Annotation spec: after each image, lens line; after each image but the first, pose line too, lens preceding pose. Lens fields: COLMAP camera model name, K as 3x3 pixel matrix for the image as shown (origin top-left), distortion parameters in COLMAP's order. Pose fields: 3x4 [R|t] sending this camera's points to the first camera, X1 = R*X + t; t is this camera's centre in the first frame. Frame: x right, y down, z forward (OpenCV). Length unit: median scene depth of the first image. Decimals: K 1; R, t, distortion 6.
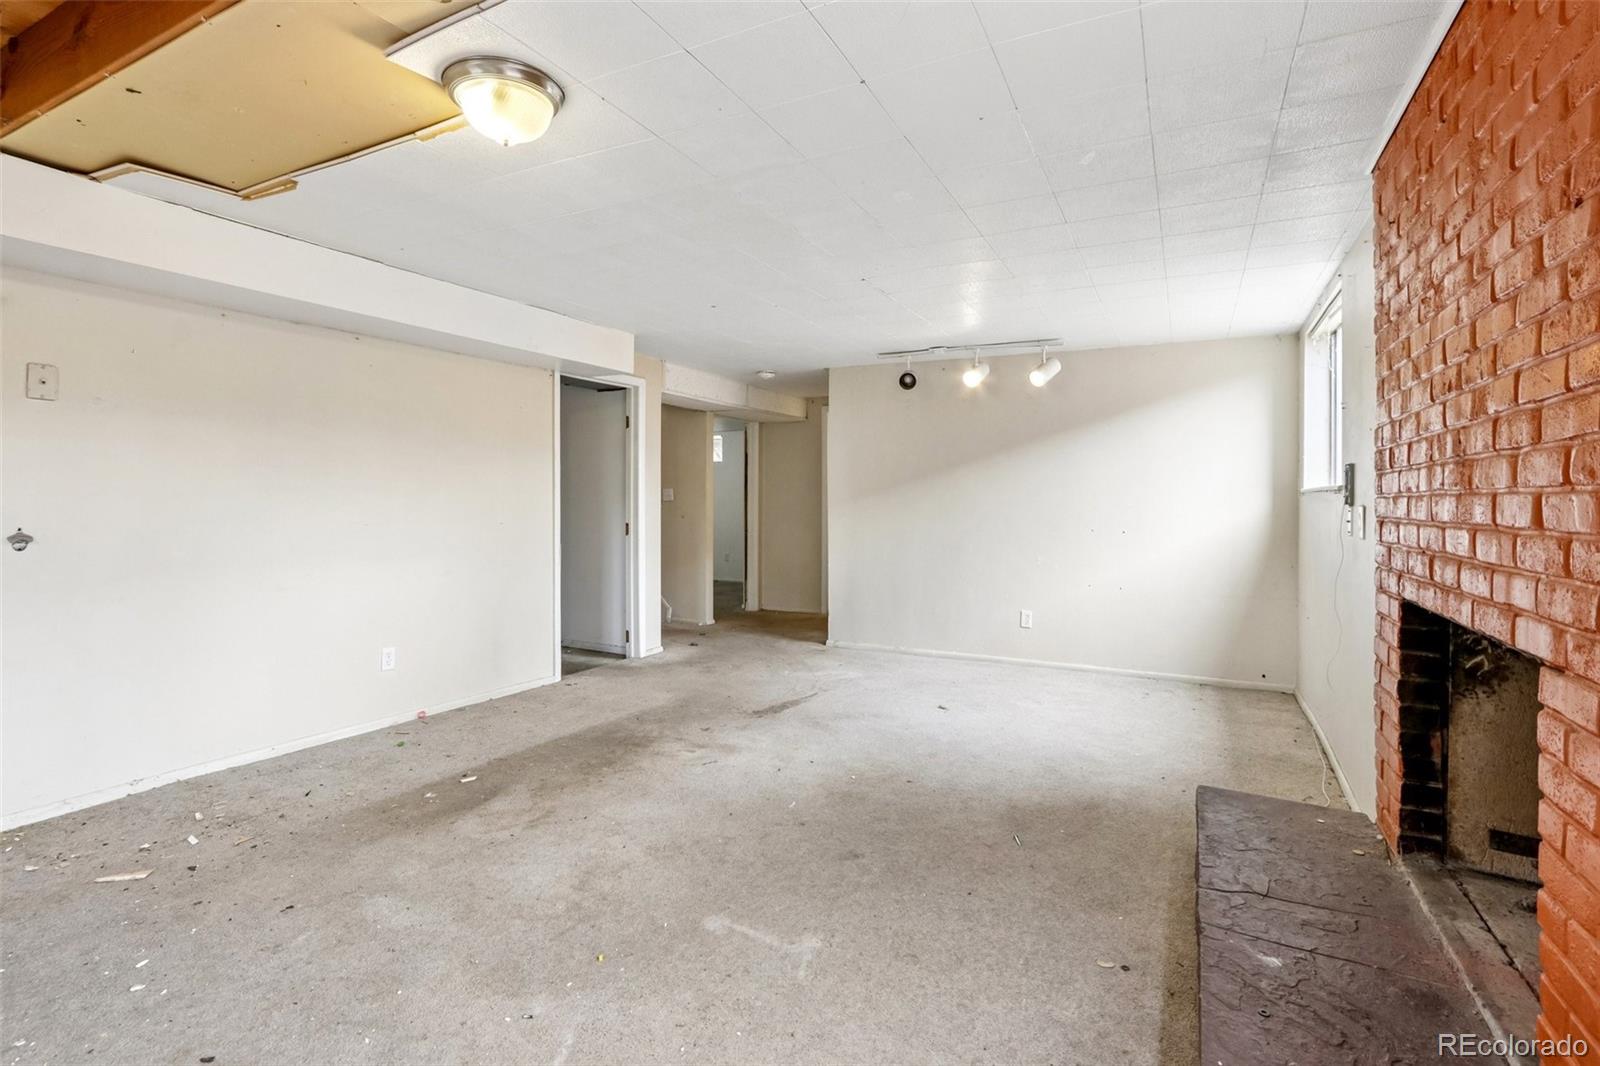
lens RADIAL K [[774.3, 0, 772.0], [0, 774.3, 505.0], [0, 0, 1]] dist [-0.006118, -0.000522]
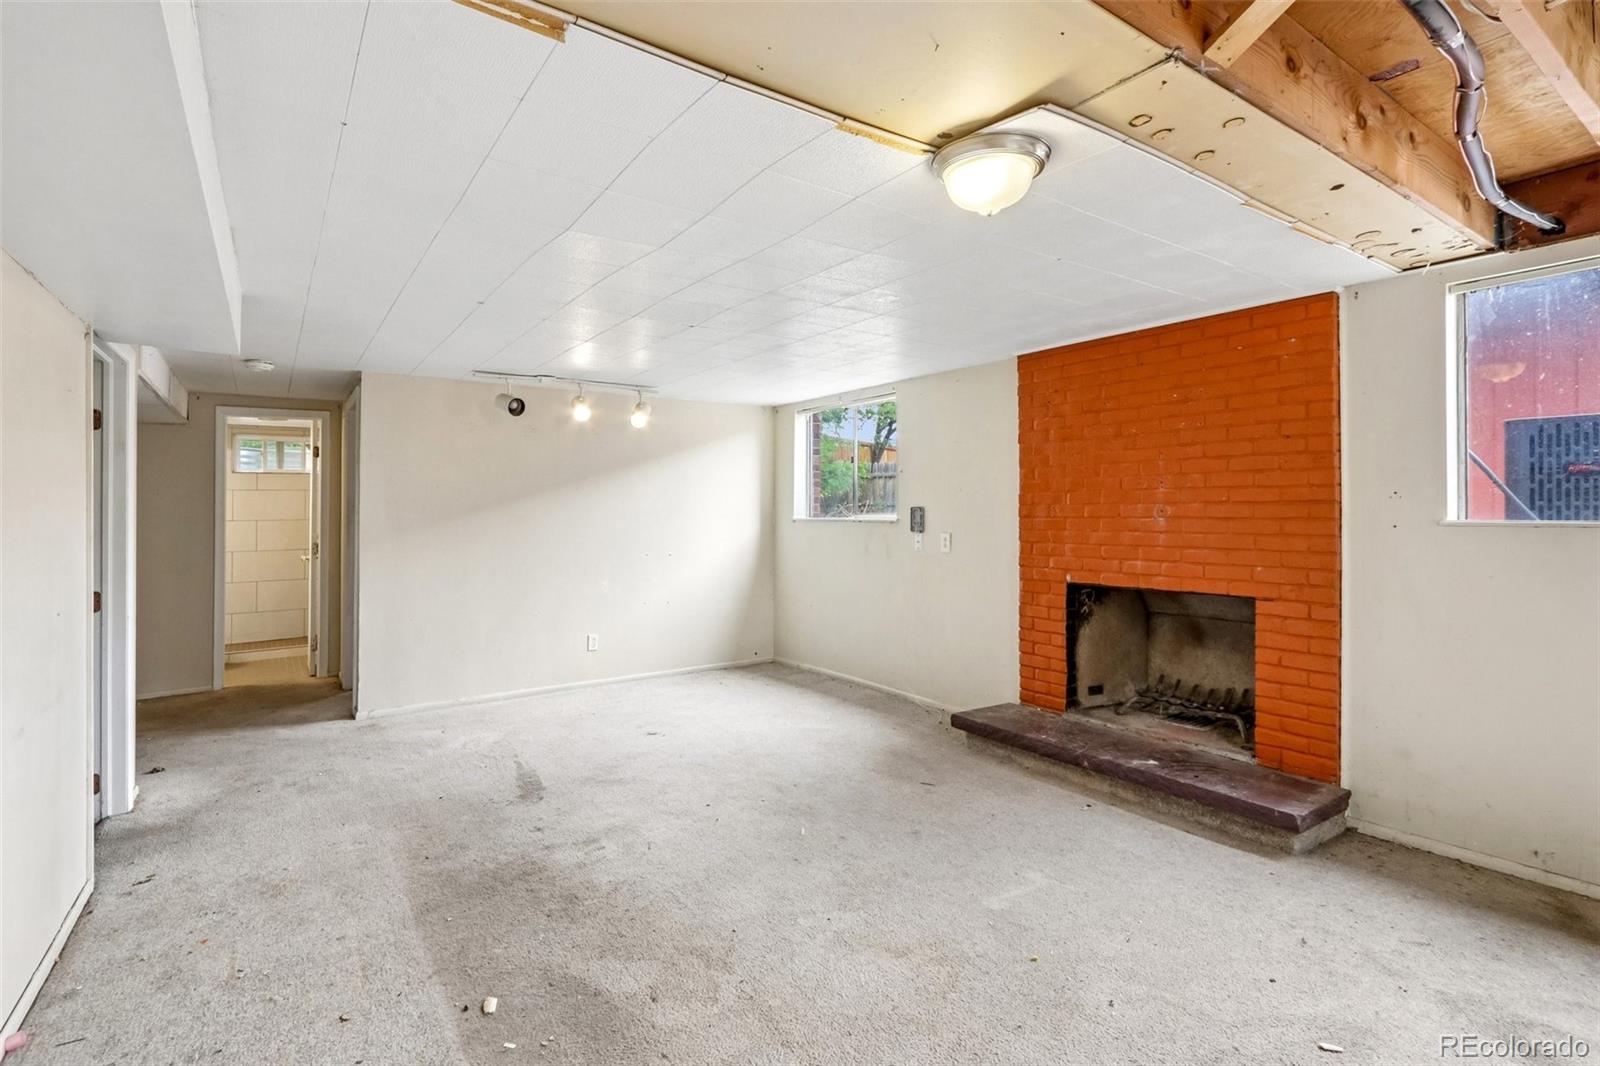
lens RADIAL K [[774.3, 0, 785.3], [0, 774.3, 519.0], [0, 0, 1]] dist [-0.006118, -0.000522]
pose [[0.447922, -0.018882, 0.893873, -0.776864], [0.014652, 0.999798, 0.013777, -0.050614], [-0.893953, 0.006926, 0.448108, 0.447906]]
